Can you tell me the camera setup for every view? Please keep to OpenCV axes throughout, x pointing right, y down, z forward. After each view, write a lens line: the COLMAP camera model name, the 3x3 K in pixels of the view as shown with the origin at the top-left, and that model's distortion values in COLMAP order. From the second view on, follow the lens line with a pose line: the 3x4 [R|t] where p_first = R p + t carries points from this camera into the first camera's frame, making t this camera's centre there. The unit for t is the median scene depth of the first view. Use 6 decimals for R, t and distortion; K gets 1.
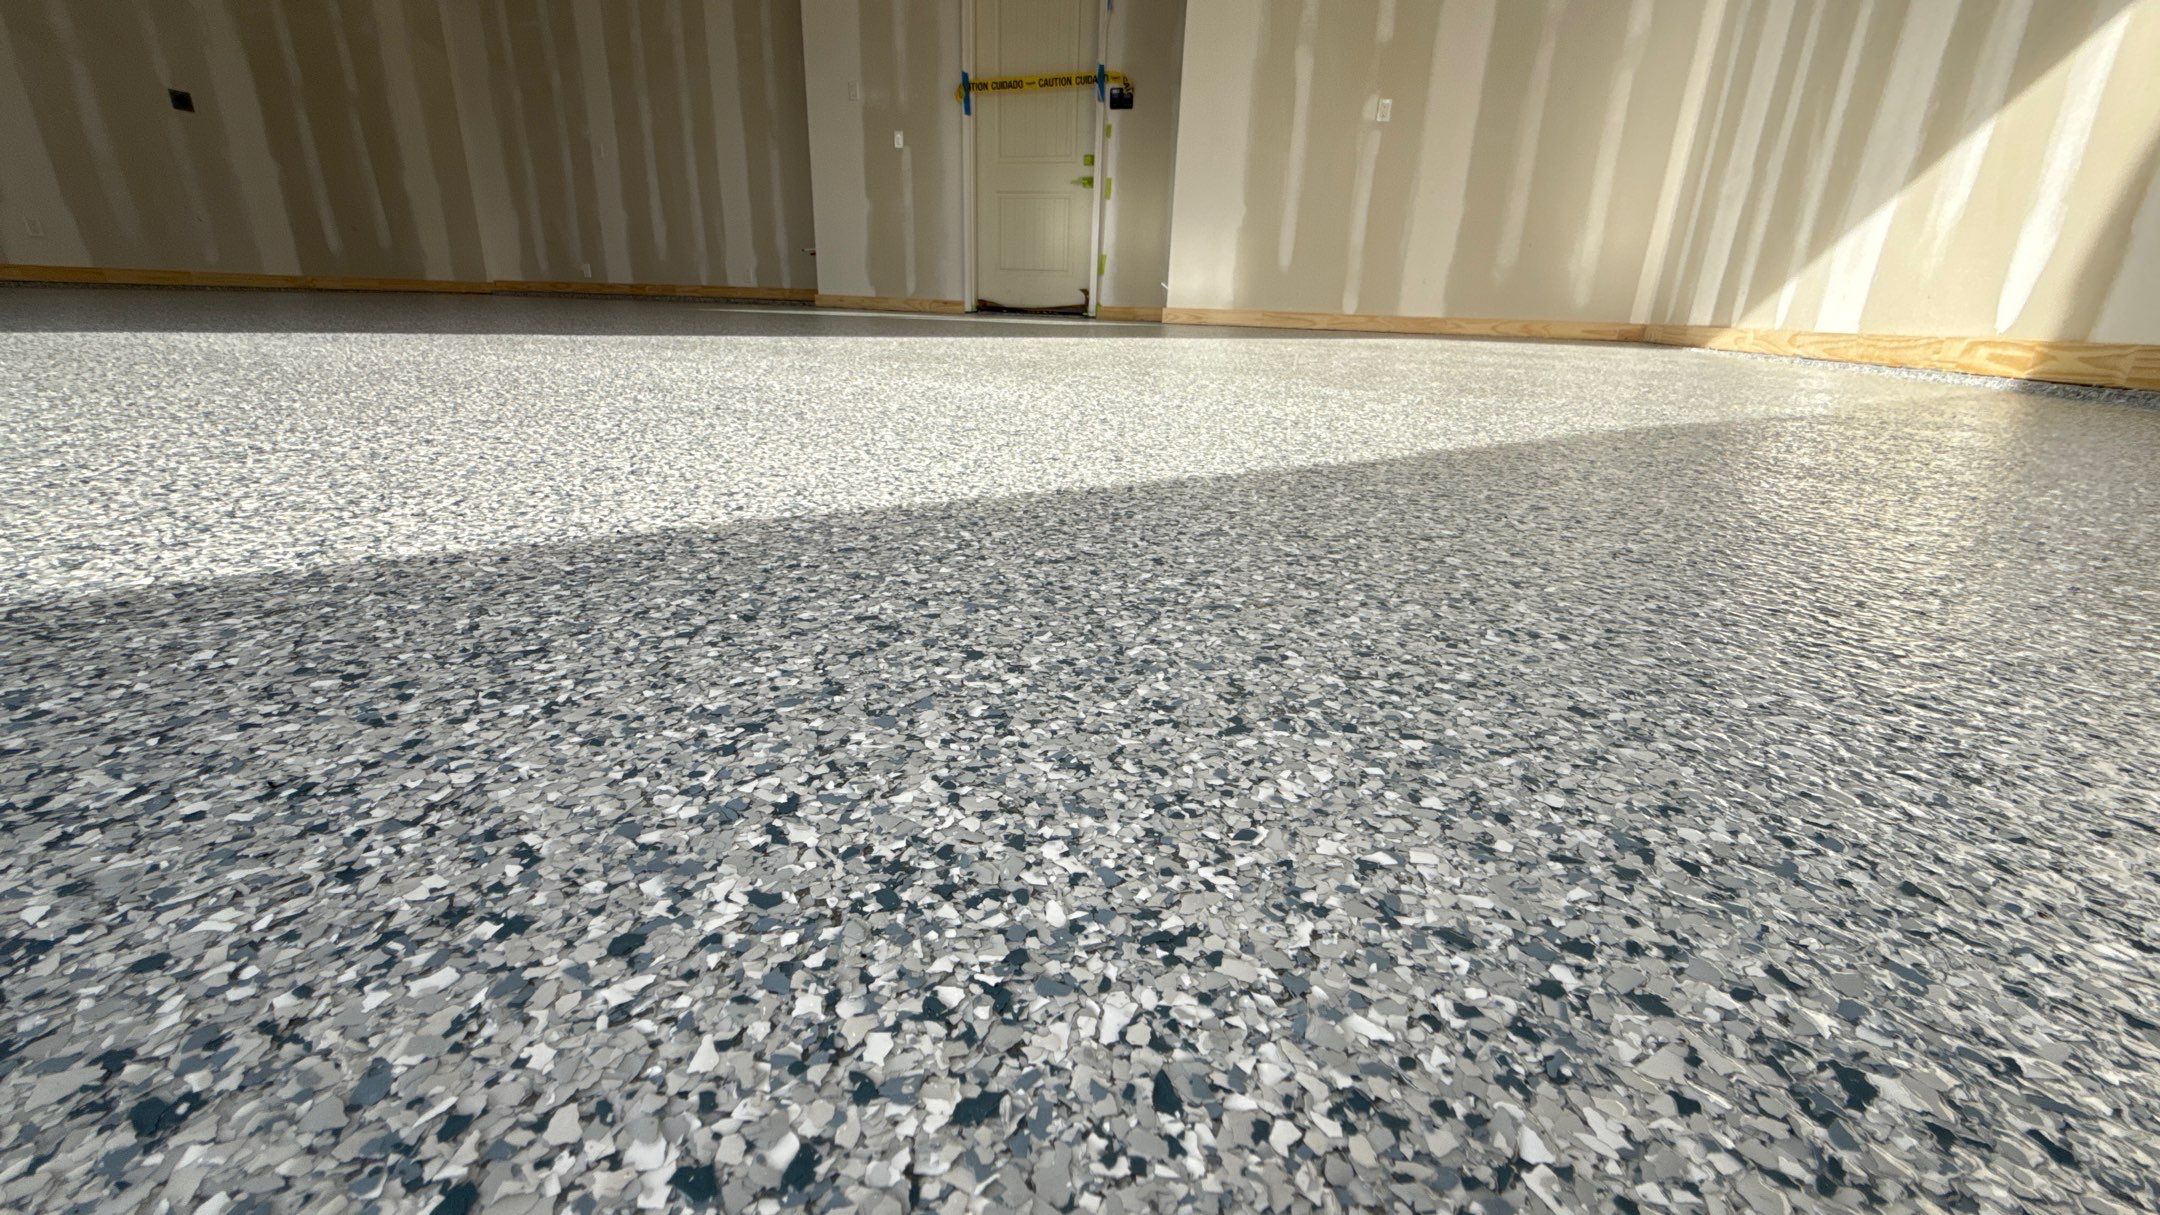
lens RADIAL K [[855.9, 0, 1078.8], [0, 855.9, 609.8], [0, 0, 1]] dist [0.001401, -0.000536]
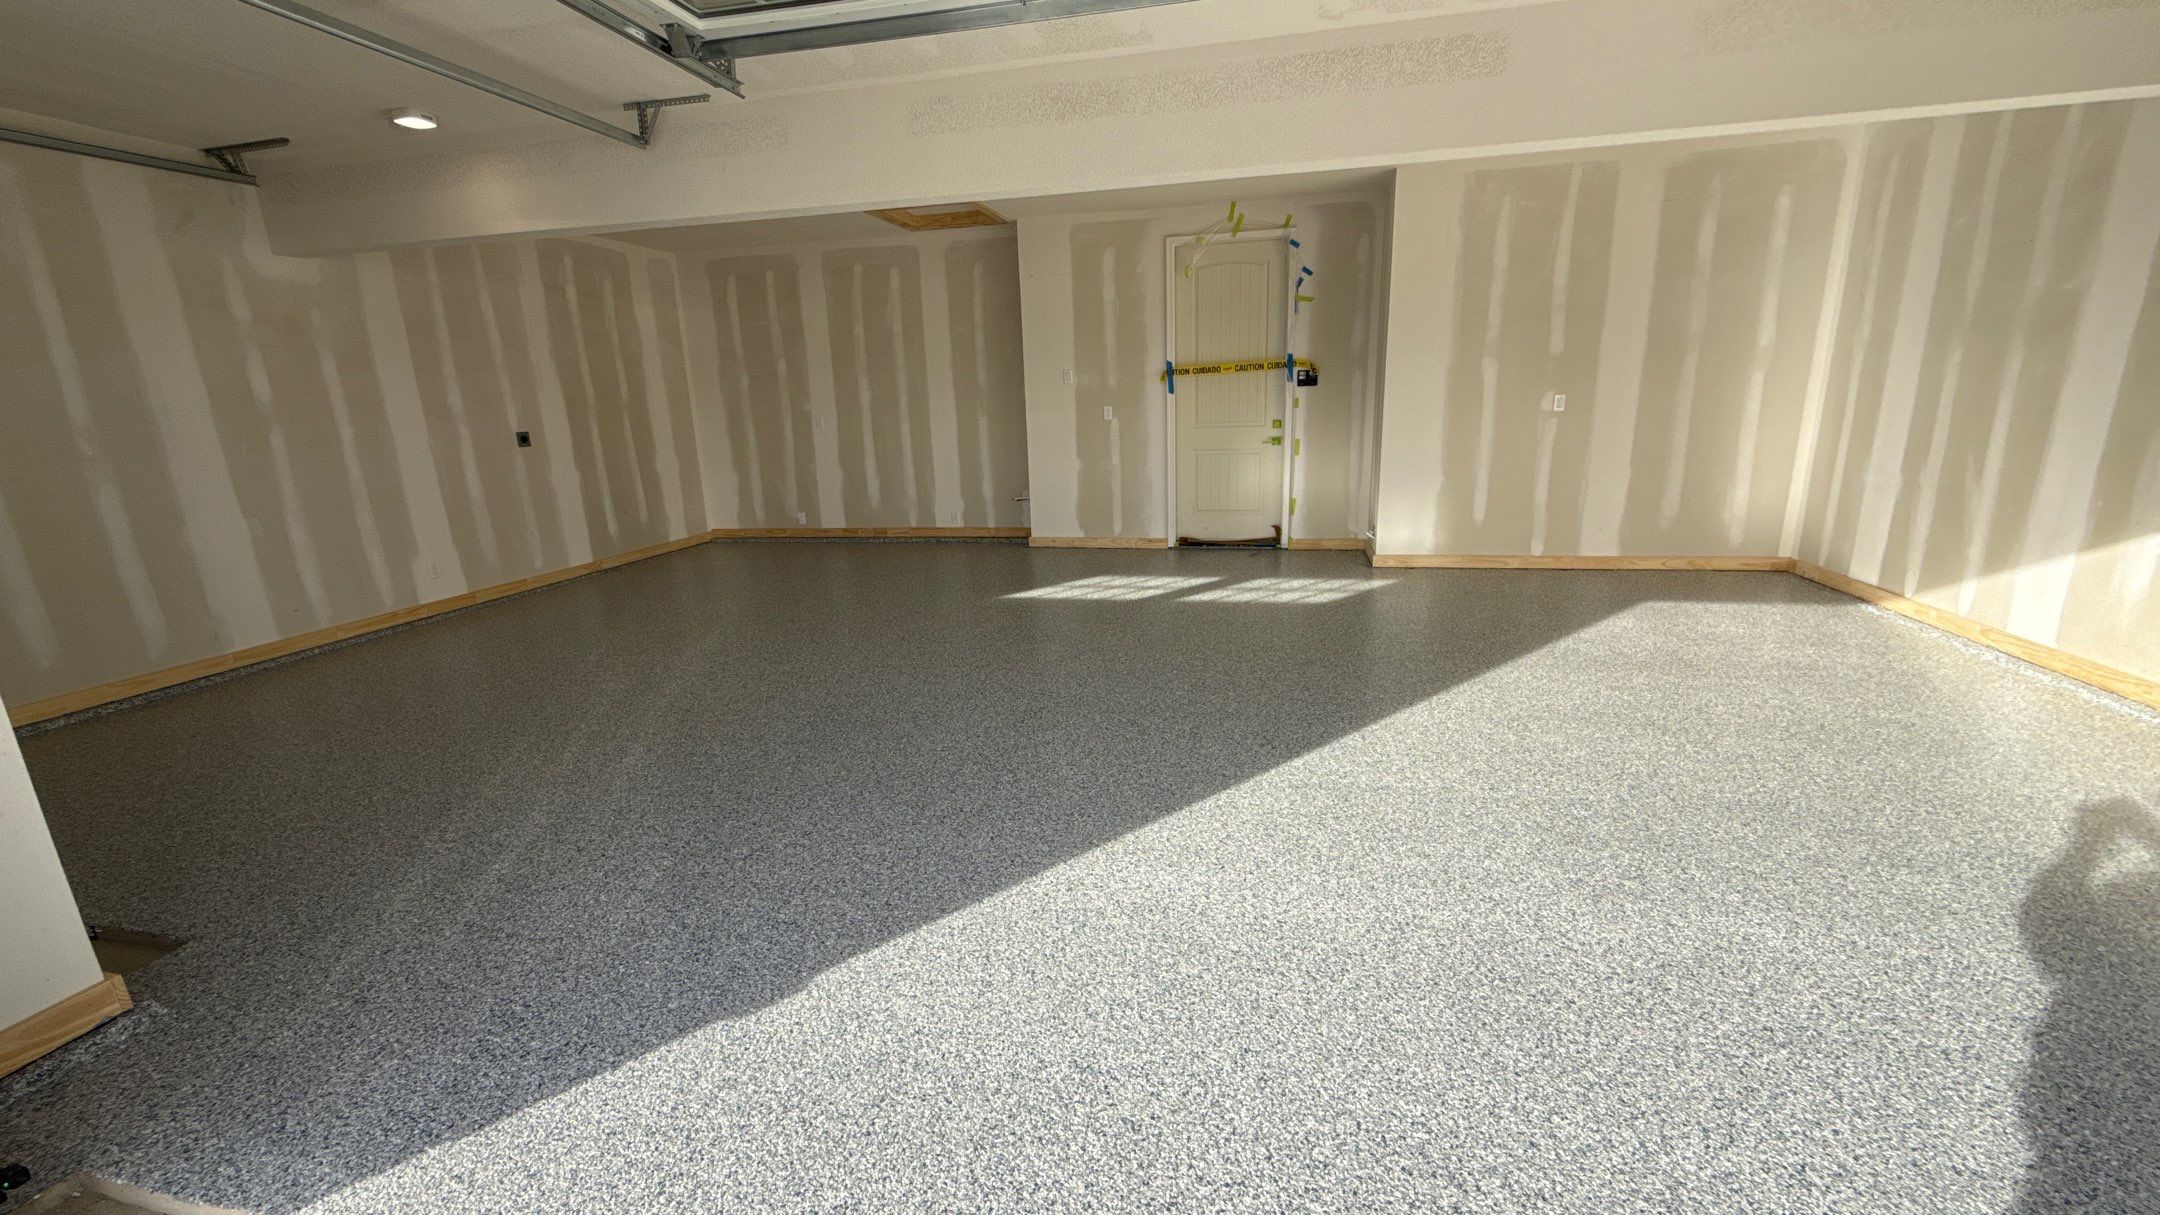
lens RADIAL K [[855.9, 0, 1078.8], [0, 855.9, 609.8], [0, 0, 1]] dist [0.001401, -0.000536]
pose [[0.996674, -0.077101, 0.026381, -0.313793], [0.079242, 0.992496, -0.093121, -0.178954], [-0.019003, 0.094902, 0.995305, -0.155028]]
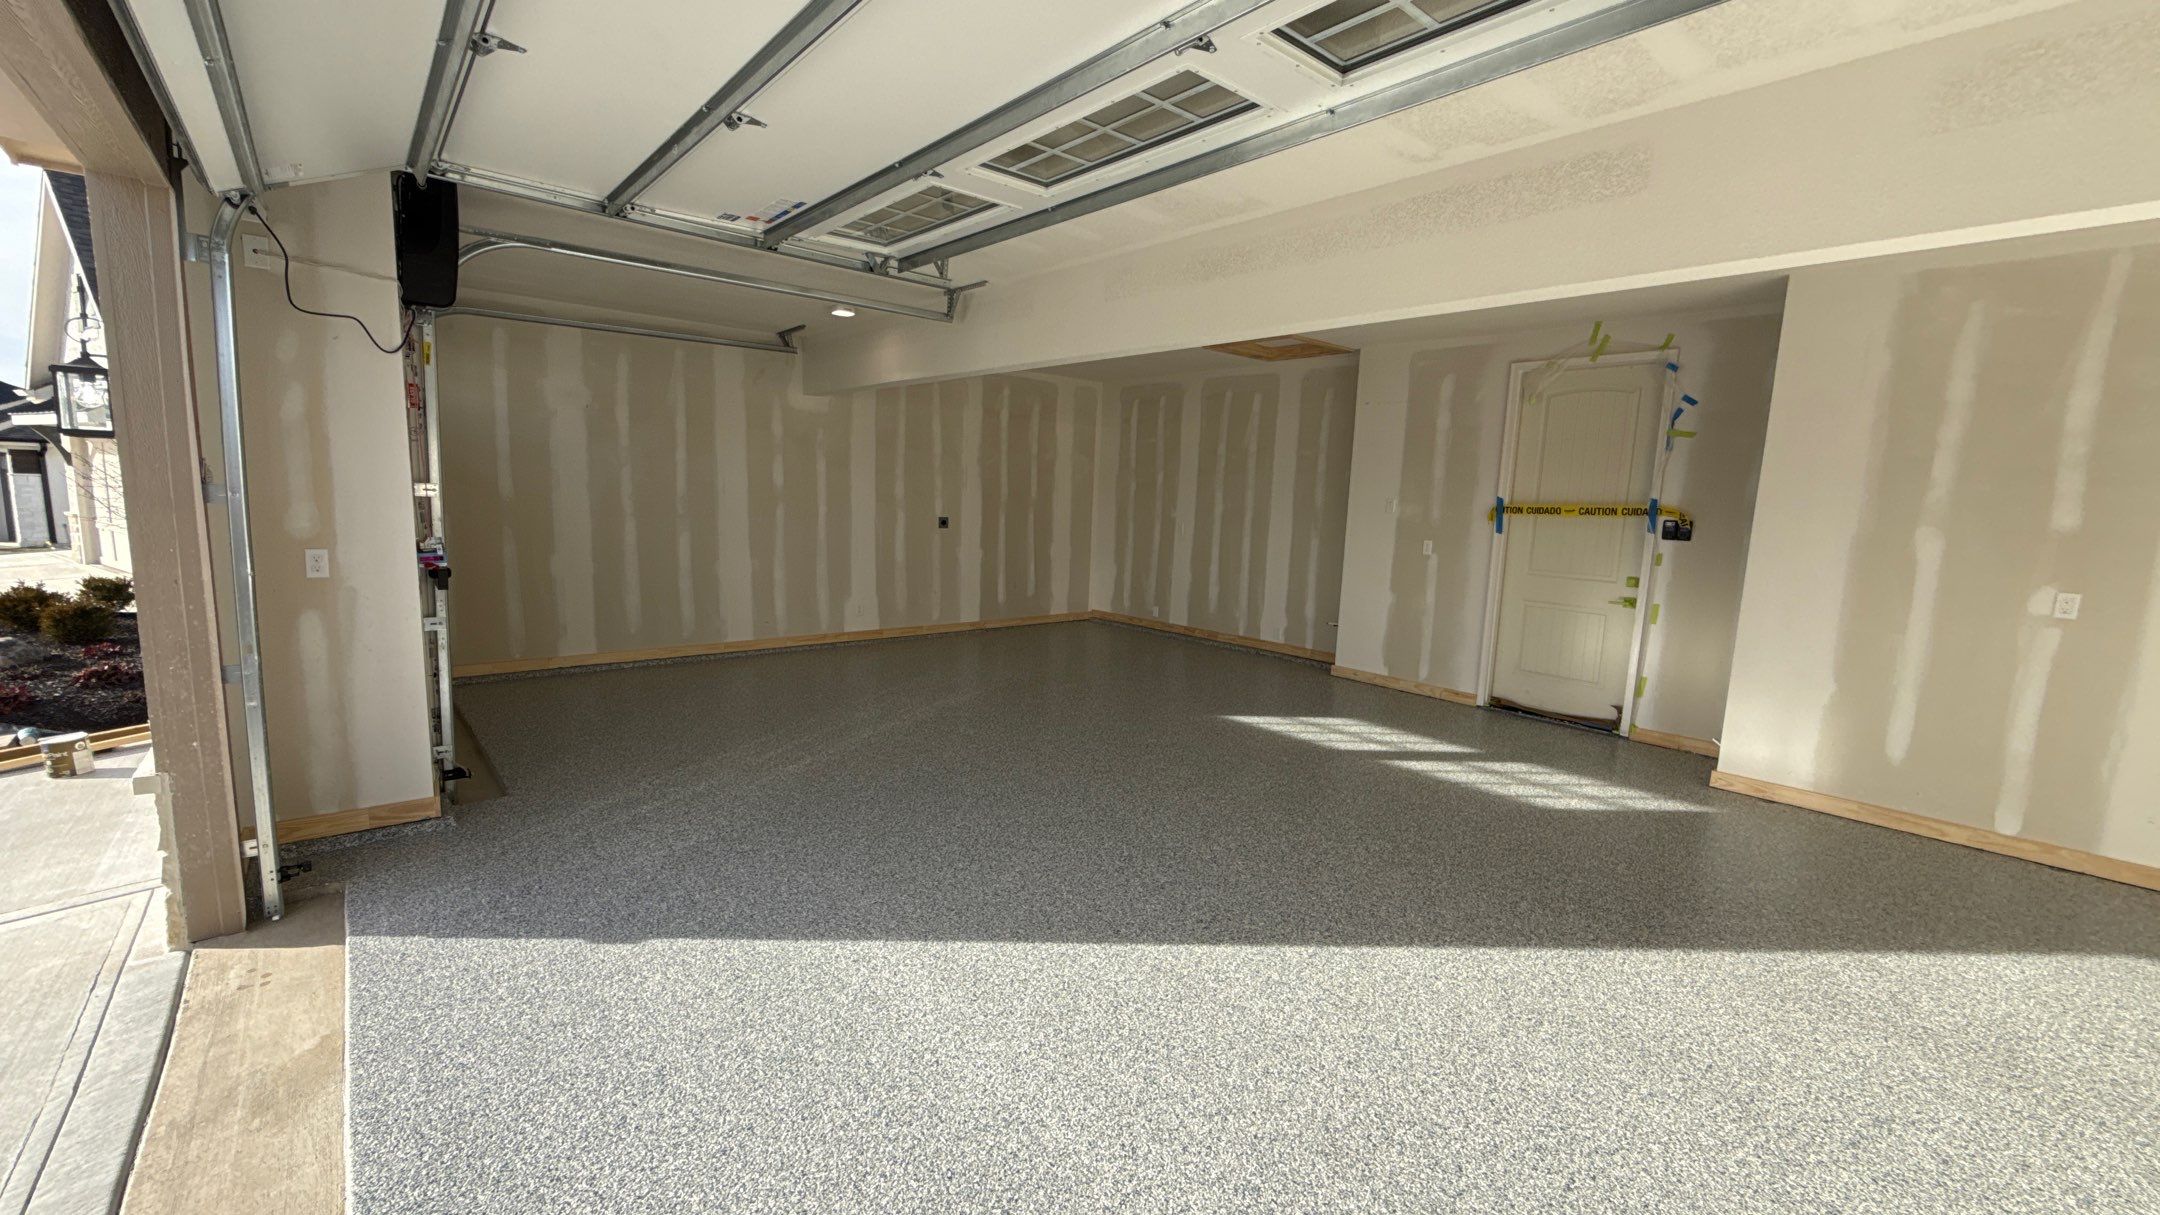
lens RADIAL K [[855.9, 0, 1078.8], [0, 855.9, 609.8], [0, 0, 1]] dist [0.001401, -0.000536]
pose [[0.829781, 0.071884, -0.553441, 0.029817], [-0.193469, 0.967227, -0.164443, -0.217046], [0.523482, 0.243525, 0.816494, -0.099424]]
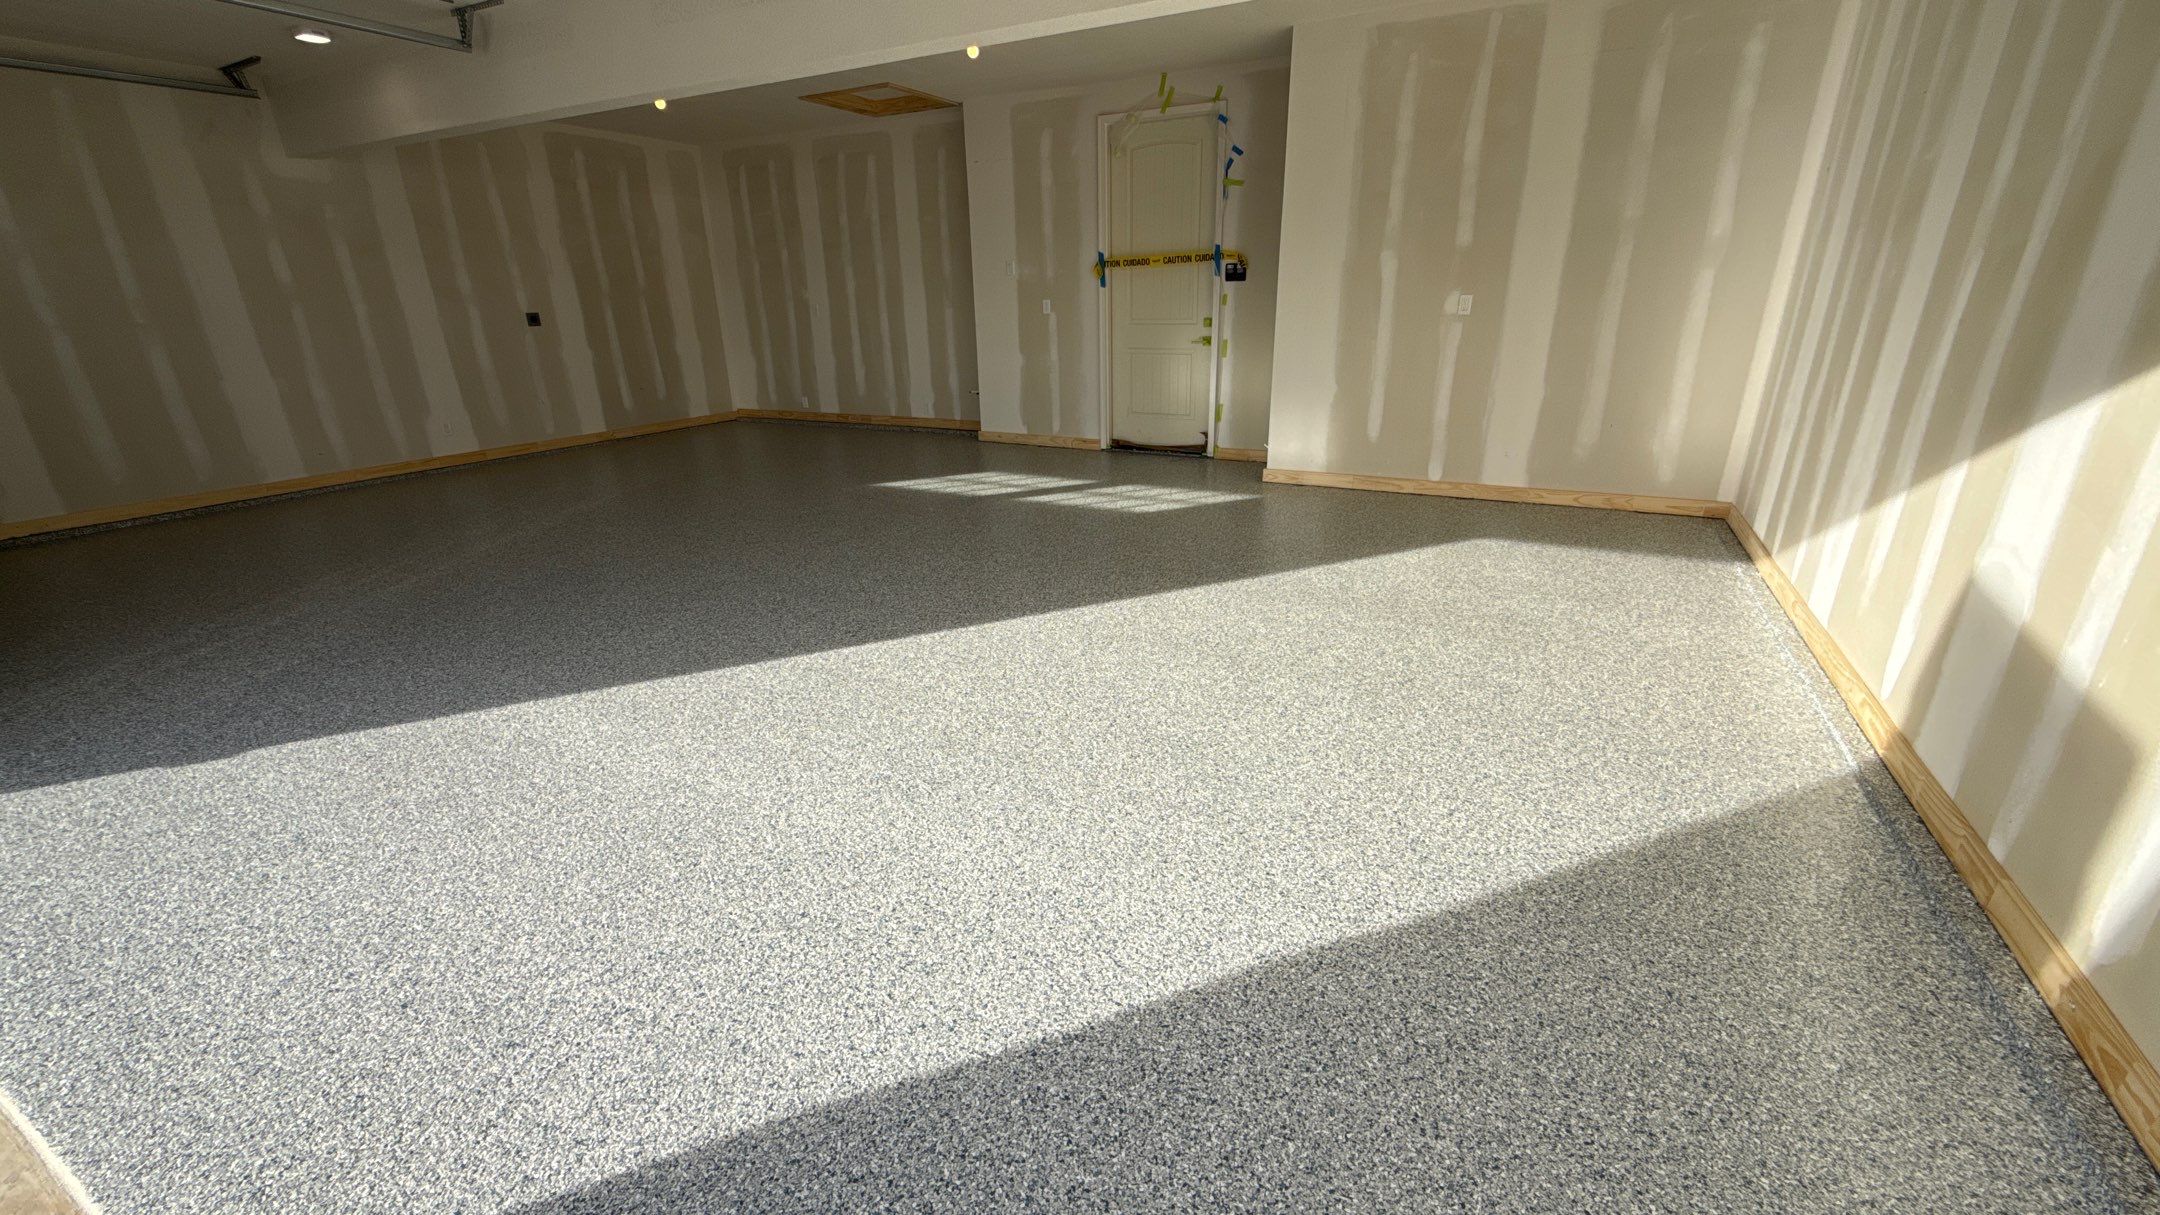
lens RADIAL K [[855.9, 0, 1078.8], [0, 855.9, 609.8], [0, 0, 1]] dist [0.001401, -0.000536]
pose [[0.975073, 0.025417, -0.220424, 0.103016], [-0.022757, 0.999634, 0.014600, -0.161362], [0.220714, -0.009220, 0.975295, -0.132586]]
